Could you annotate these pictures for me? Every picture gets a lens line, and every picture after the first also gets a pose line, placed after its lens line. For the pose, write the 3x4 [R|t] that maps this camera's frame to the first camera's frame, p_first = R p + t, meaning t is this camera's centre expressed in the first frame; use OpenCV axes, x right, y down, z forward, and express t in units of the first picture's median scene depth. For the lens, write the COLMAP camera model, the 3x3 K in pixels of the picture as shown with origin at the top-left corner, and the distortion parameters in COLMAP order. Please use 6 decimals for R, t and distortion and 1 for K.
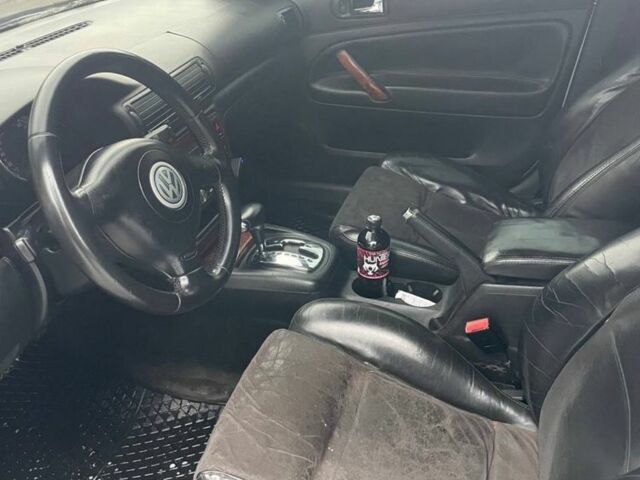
lens RADIAL K [[642.9, 0, 321.2], [0, 642.9, 237.3], [0, 0, 1]] dist [0.050169, 0.000000]
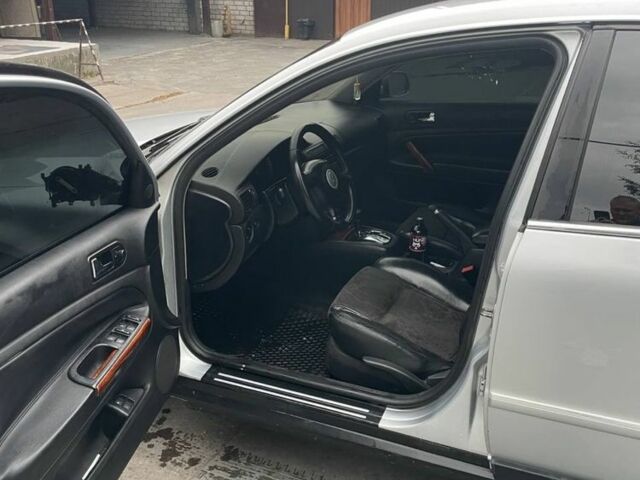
lens RADIAL K [[642.9, 0, 319.5], [0, 642.9, 241.1], [0, 0, 1]] dist [0.050169, 0.000000]
pose [[0.992177, 0.079743, -0.096054, -0.026083], [-0.094379, 0.982757, -0.159001, 0.370654], [0.081719, 0.166822, 0.982595, -0.912964]]
